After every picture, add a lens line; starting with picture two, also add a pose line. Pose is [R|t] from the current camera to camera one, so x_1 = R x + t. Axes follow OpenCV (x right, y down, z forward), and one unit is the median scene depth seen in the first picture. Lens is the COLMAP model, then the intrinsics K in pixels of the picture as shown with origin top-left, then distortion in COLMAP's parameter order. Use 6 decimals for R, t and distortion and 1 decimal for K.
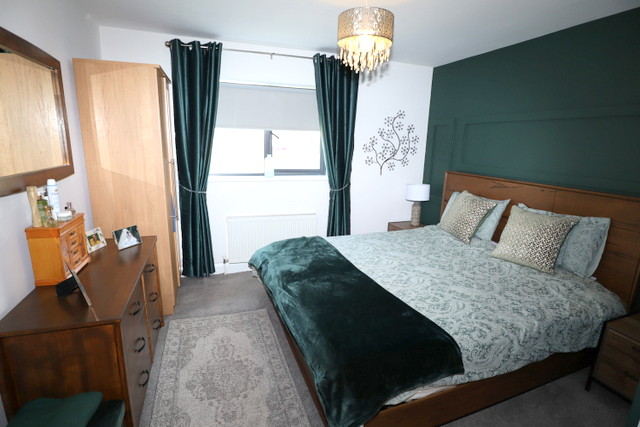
lens RADIAL K [[323.4, 0, 320.6], [0, 323.4, 216.5], [0, 0, 1]] dist [-0.045215, 0.013368]
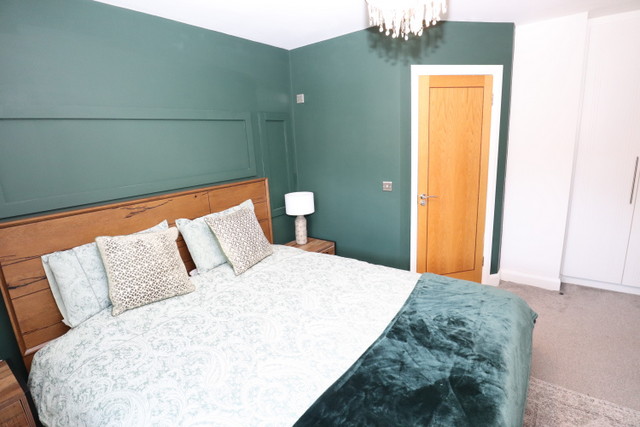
lens RADIAL K [[323.4, 0, 320.6], [0, 323.4, 216.5], [0, 0, 1]] dist [-0.045215, 0.013368]
pose [[-0.556038, -0.189345, 0.809302, -0.238538], [0.224965, 0.903075, 0.365849, -0.256457], [-0.800132, 0.385491, -0.459549, 1.027950]]
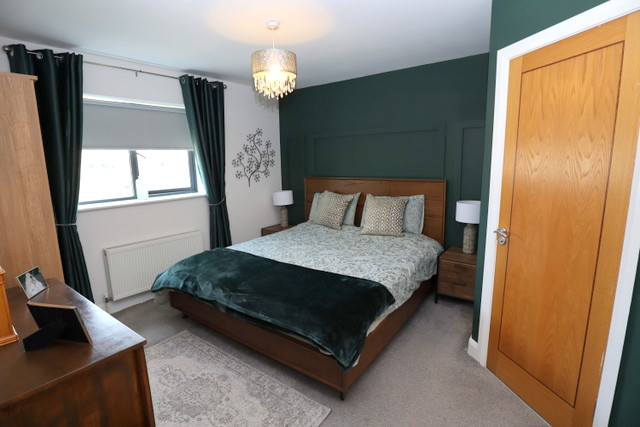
lens RADIAL K [[323.4, 0, 320.6], [0, 323.4, 216.5], [0, 0, 1]] dist [-0.045215, 0.013368]
pose [[0.830172, -0.144589, 0.538431, -0.293383], [0.171944, 0.985107, -0.000571, 0.018705], [-0.530329, 0.093054, 0.842669, -0.059633]]
